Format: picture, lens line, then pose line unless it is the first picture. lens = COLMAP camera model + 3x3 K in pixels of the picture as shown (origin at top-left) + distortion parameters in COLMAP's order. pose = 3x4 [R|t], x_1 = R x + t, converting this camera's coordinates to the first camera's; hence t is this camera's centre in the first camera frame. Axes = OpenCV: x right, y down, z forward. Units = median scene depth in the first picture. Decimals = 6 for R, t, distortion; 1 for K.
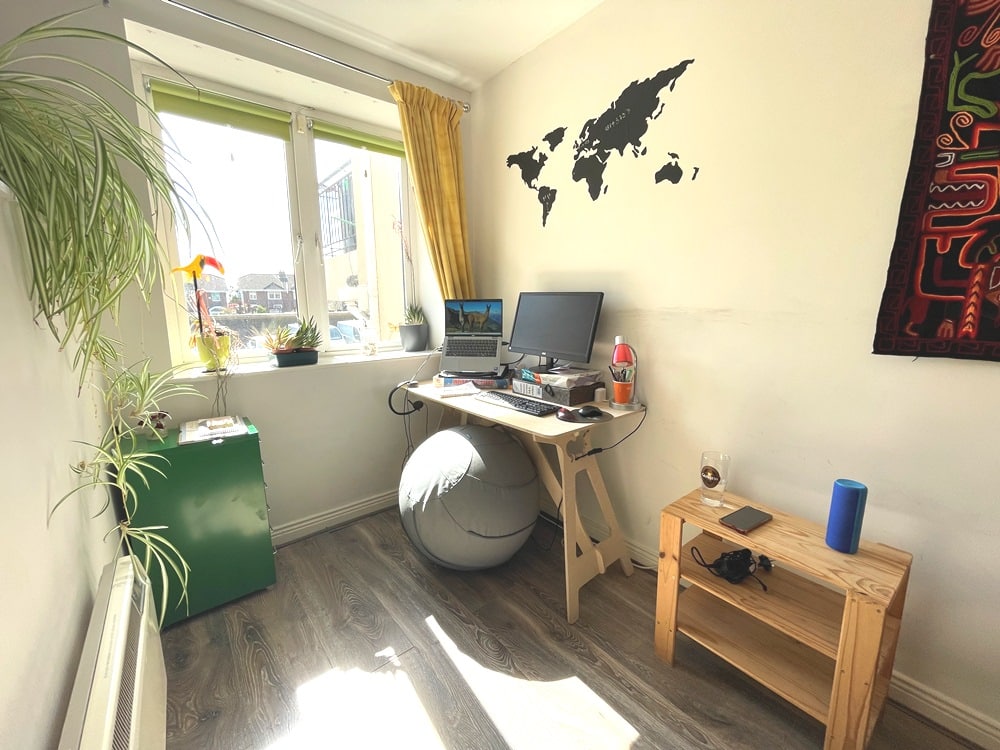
lens RADIAL K [[405.2, 0, 496.5], [0, 405.2, 372.4], [0, 0, 1]] dist [-0.003496, 0.000402]
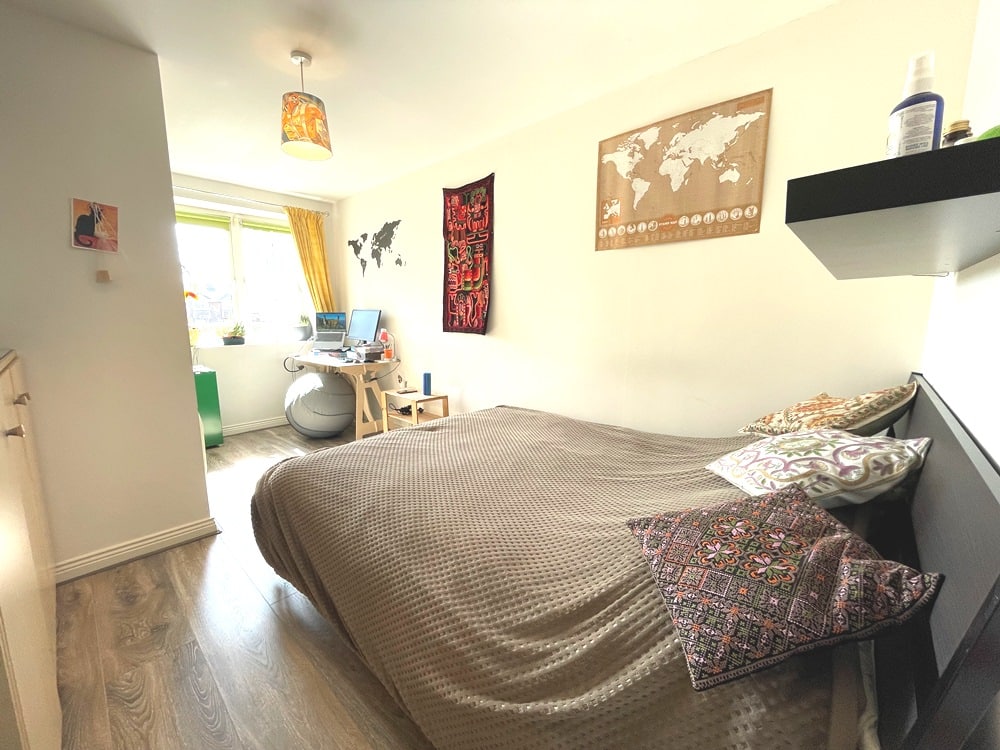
lens RADIAL K [[405.2, 0, 503.9], [0, 405.2, 373.1], [0, 0, 1]] dist [-0.003496, 0.000402]
pose [[0.990649, -0.012365, 0.135872, 0.565134], [0.015846, 0.999572, -0.024573, 0.196124], [-0.135510, 0.026496, 0.990422, -1.172178]]
